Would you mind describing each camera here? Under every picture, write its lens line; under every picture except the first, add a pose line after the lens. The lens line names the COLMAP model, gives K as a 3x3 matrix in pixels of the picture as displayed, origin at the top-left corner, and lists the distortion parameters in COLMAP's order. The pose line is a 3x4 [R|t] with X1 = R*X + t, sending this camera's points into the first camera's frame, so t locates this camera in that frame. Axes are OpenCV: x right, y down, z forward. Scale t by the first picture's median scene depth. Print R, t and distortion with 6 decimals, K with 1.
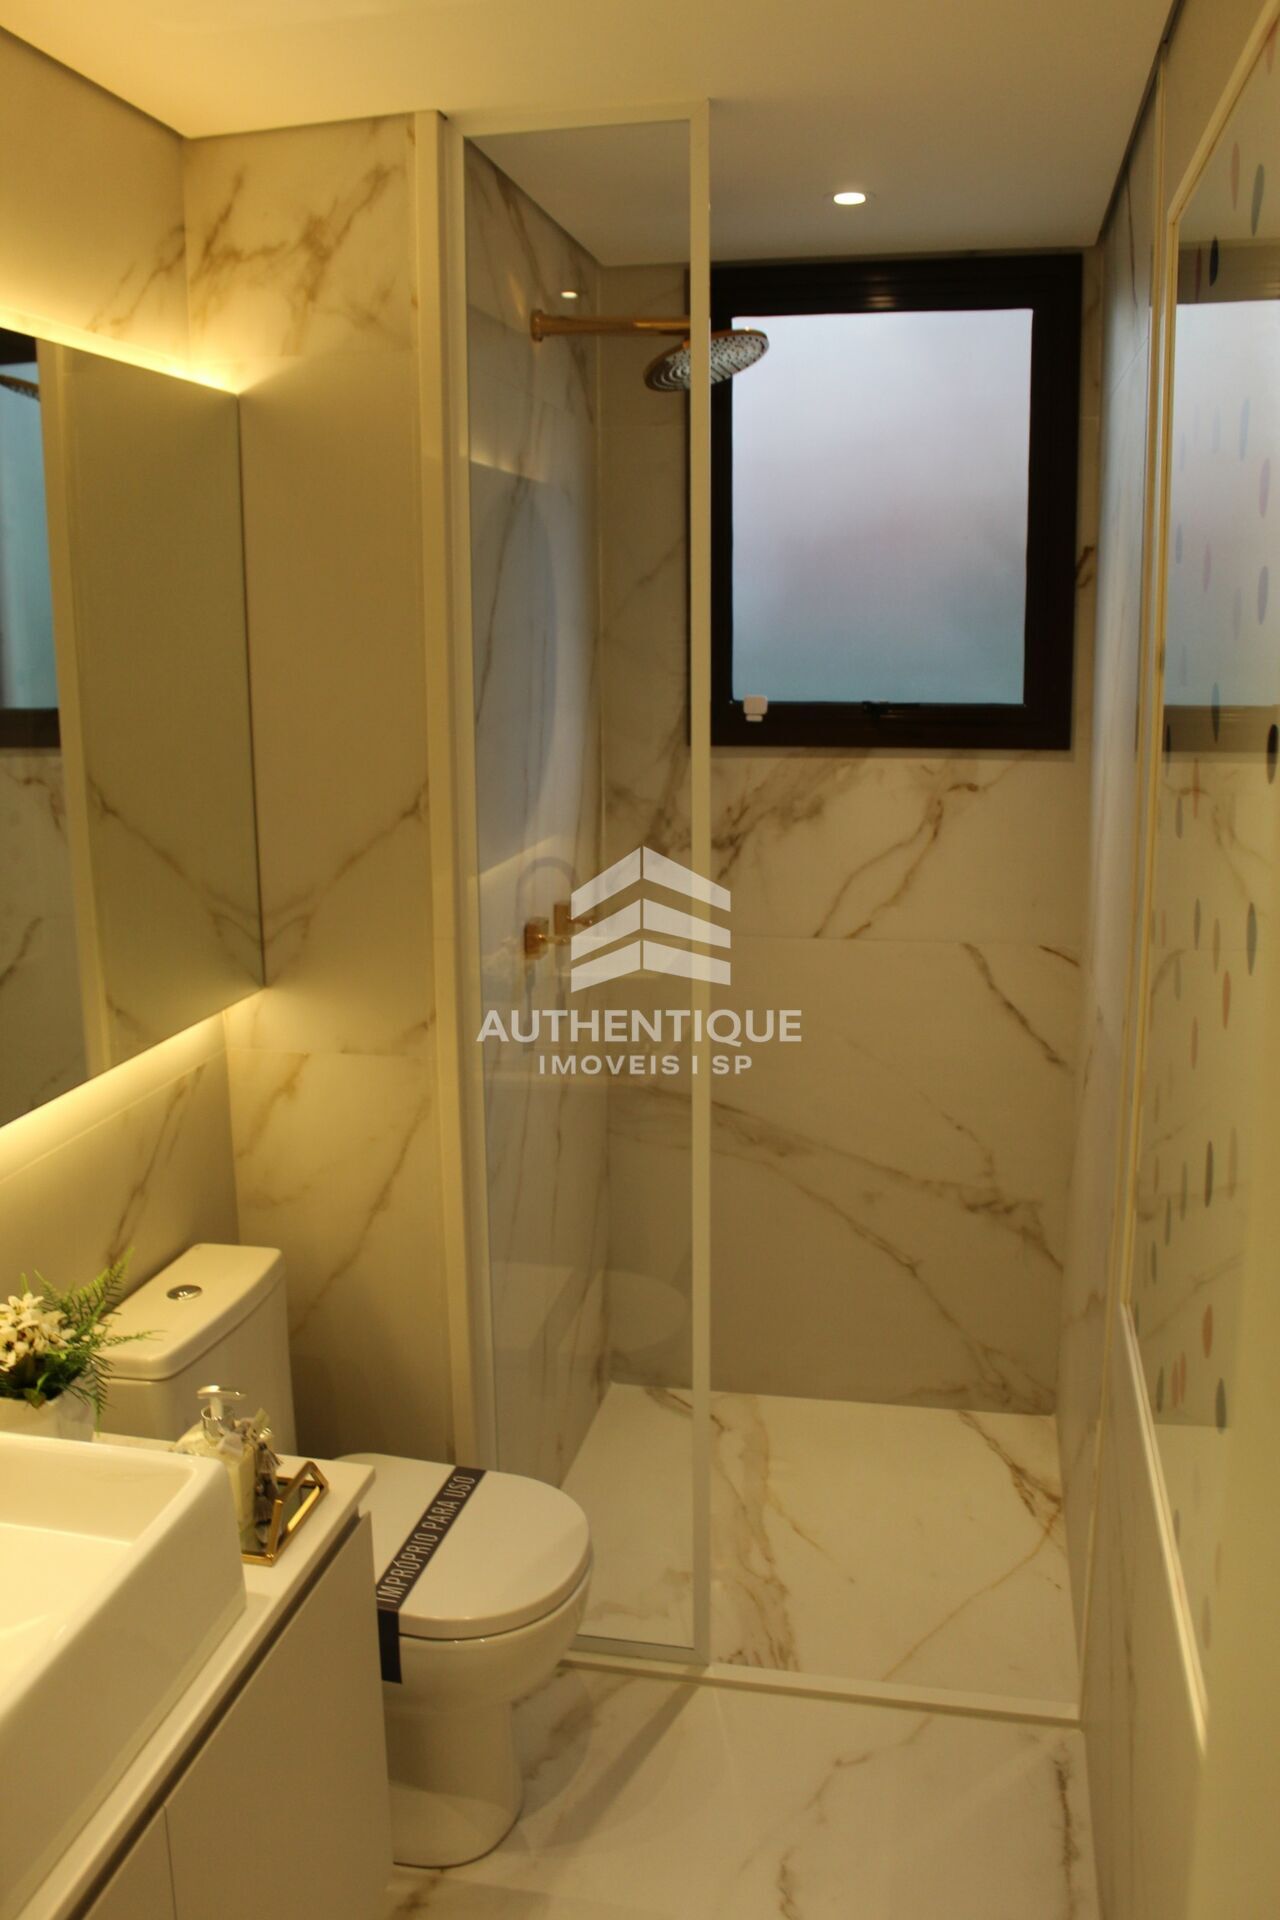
lens RADIAL K [[1627.8, 0, 631.3], [0, 1627.8, 961.5], [0, 0, 1]] dist [-0.177863, 0.155599]
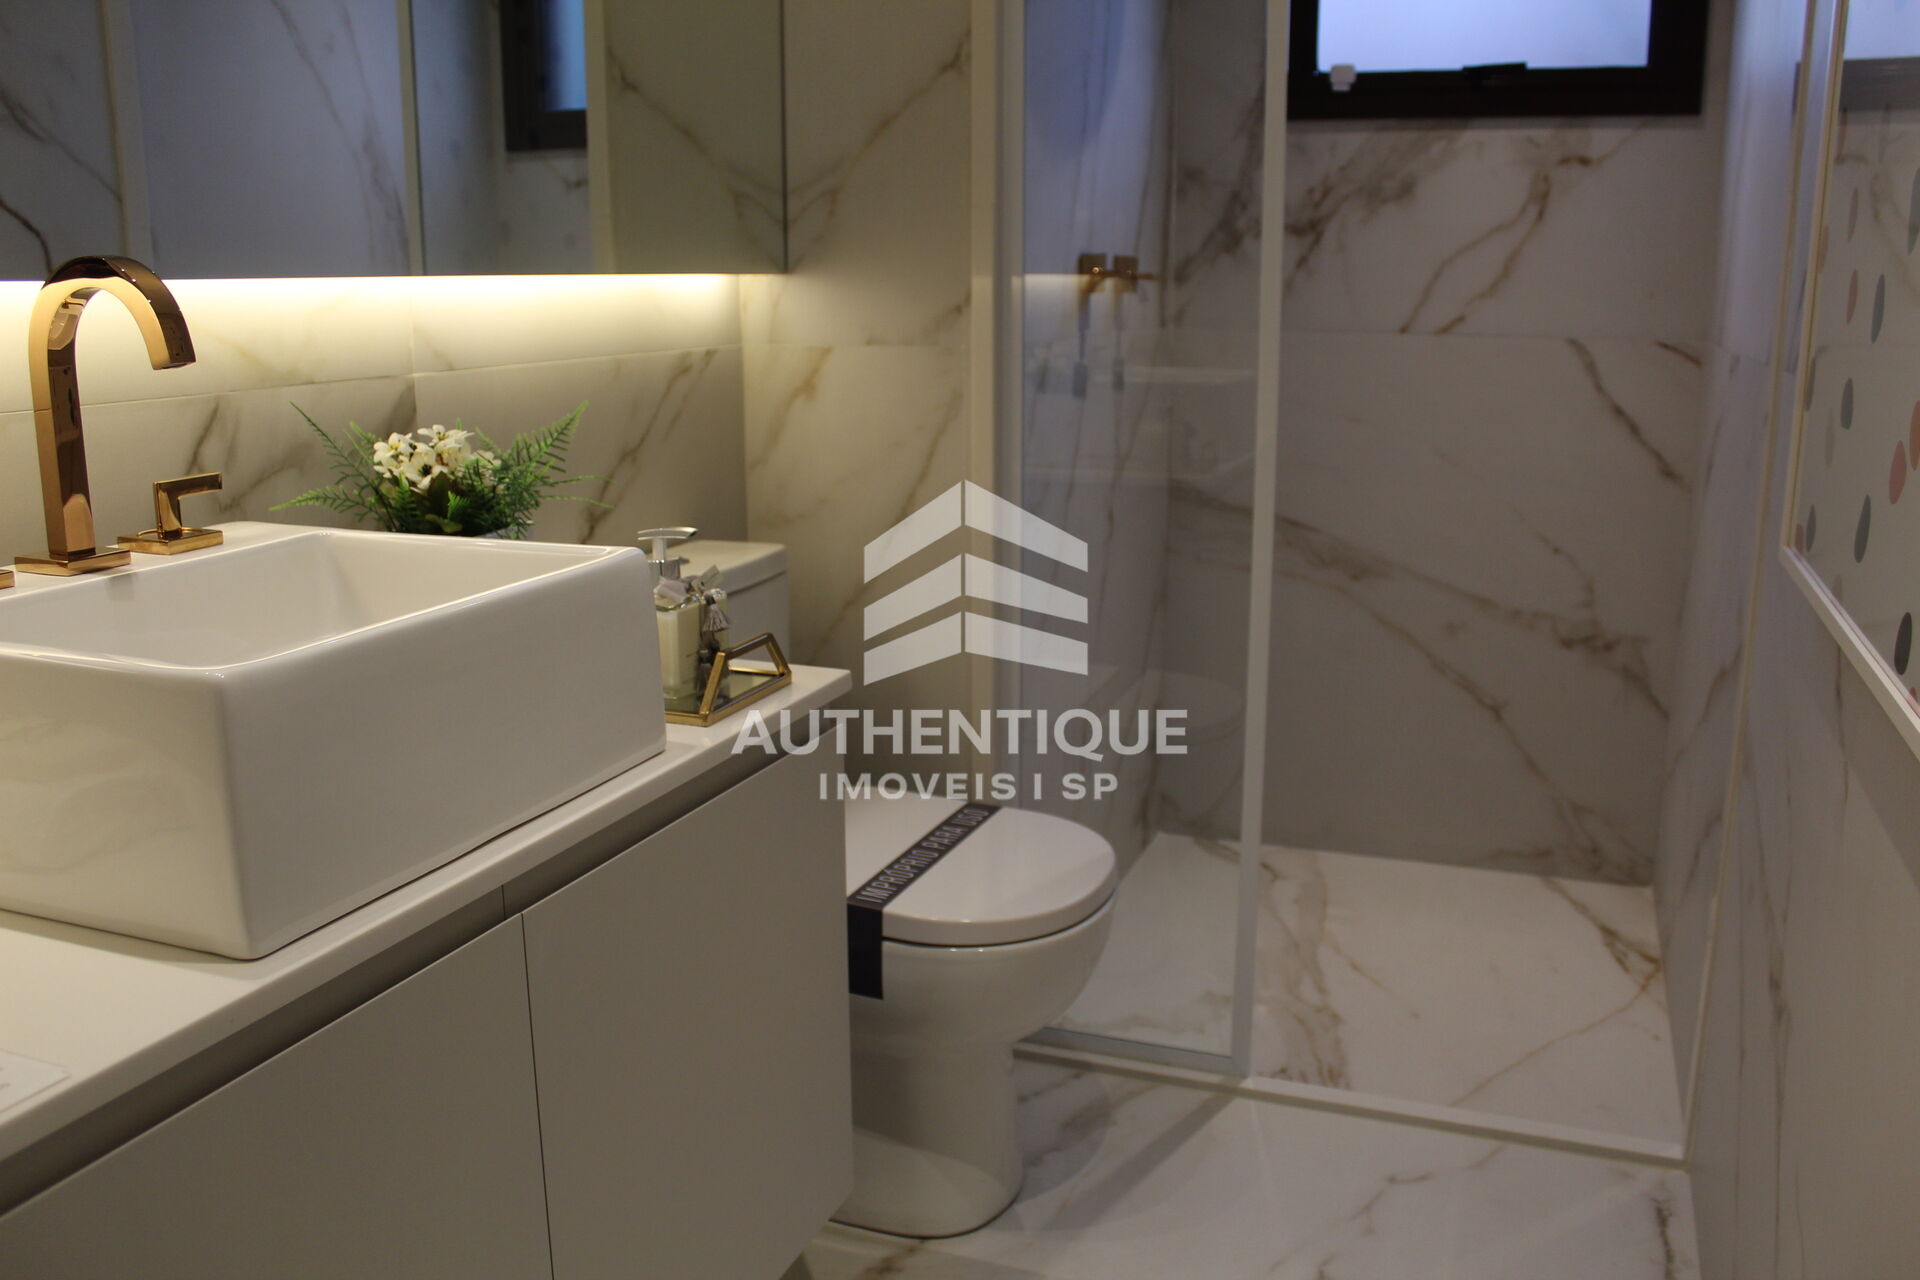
lens RADIAL K [[1587.1, 0, 970.6], [0, 1587.1, 634.0], [0, 0, 1]] dist [-0.177952, 0.153205]
pose [[0.988022, 0.043560, -0.148035, 0.013269], [-0.040091, 0.998849, 0.026339, 0.162228], [0.149012, -0.020089, 0.988631, 0.114651]]
